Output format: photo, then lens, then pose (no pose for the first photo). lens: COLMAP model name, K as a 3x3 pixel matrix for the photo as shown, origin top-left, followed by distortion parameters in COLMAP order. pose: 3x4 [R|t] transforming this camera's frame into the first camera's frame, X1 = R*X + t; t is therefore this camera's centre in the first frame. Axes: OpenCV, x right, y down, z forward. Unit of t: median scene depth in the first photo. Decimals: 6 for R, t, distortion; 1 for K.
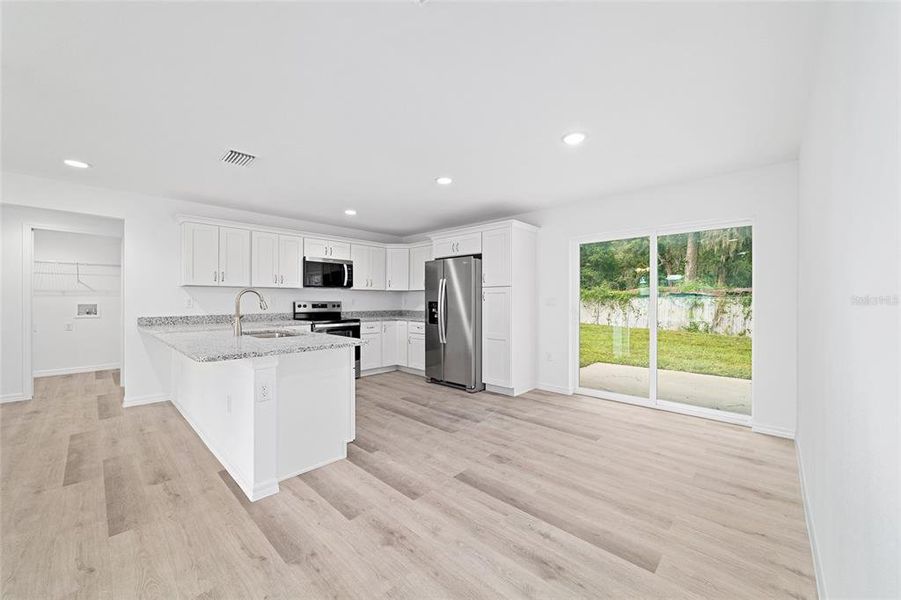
lens RADIAL K [[346.1, 0, 449.1], [0, 346.1, 298.9], [0, 0, 1]] dist [-0.016176, 0.006932]
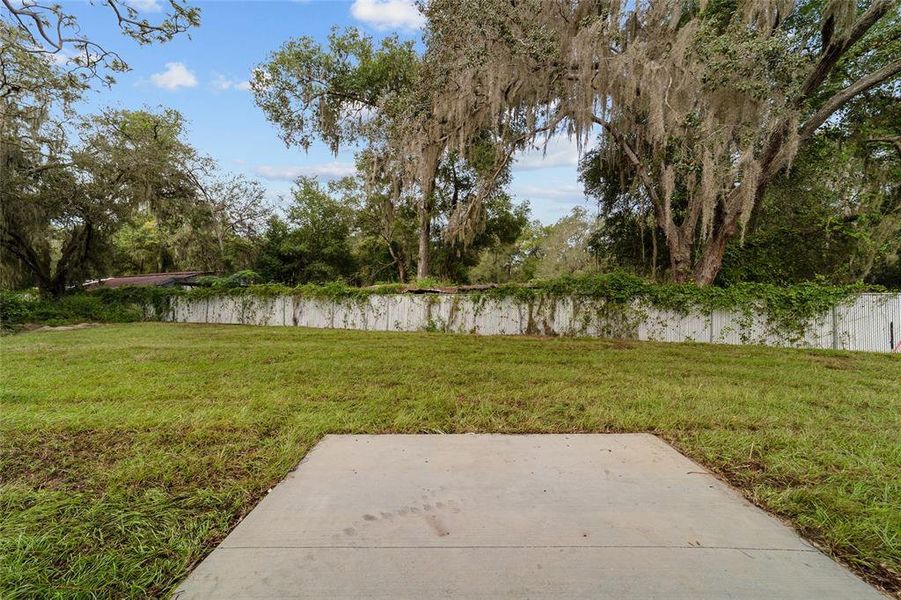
lens RADIAL K [[346.1, 0, 454.5], [0, 346.1, 299.1], [0, 0, 1]] dist [-0.016176, 0.006932]
pose [[0.736331, -0.006859, 0.676587, 0.361166], [0.005302, 0.999976, 0.004366, 0.014488], [-0.676601, 0.000372, 0.736350, 0.804678]]
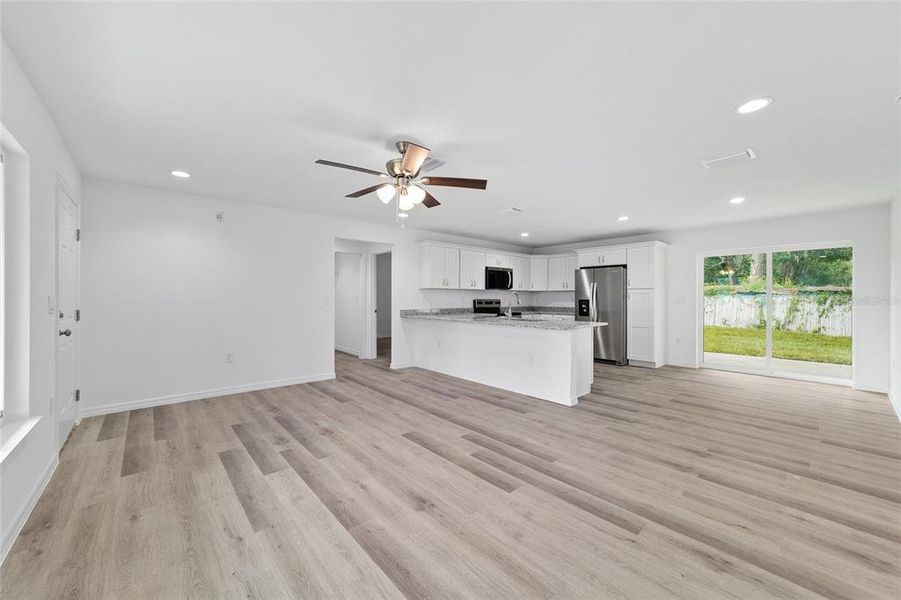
lens RADIAL K [[346.1, 0, 448.4], [0, 346.1, 300.1], [0, 0, 1]] dist [-0.016176, 0.006932]
pose [[0.995430, 0.001194, -0.095492, -0.435260], [-0.000308, 0.999957, 0.009289, -0.002743], [0.095499, -0.009217, 0.995387, -0.385322]]
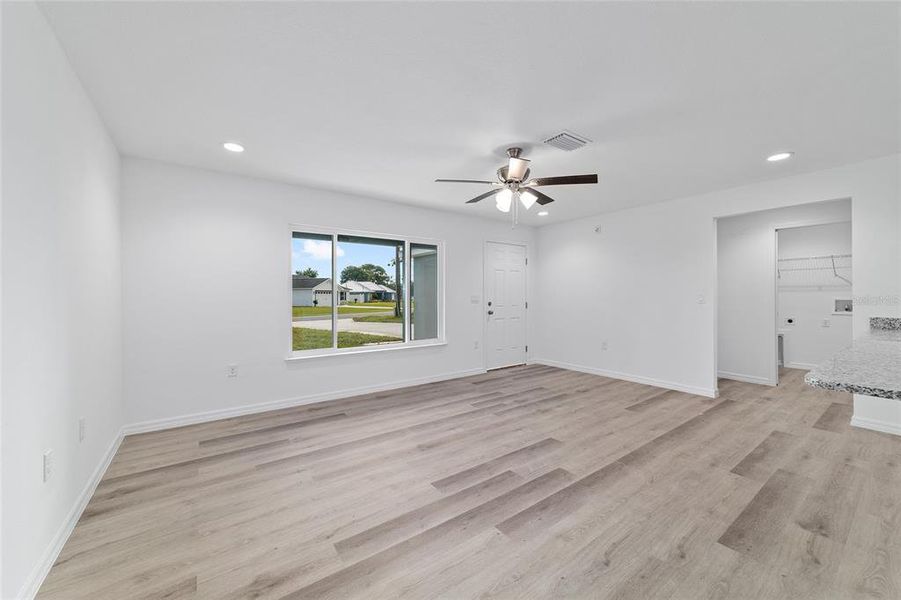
lens RADIAL K [[346.1, 0, 450.0], [0, 346.1, 294.8], [0, 0, 1]] dist [-0.016176, 0.006932]
pose [[-0.183619, -0.003036, -0.982993, 0.032971], [0.004698, 0.999981, -0.003966, 0.000765], [0.982986, -0.005347, -0.183602, 0.155381]]
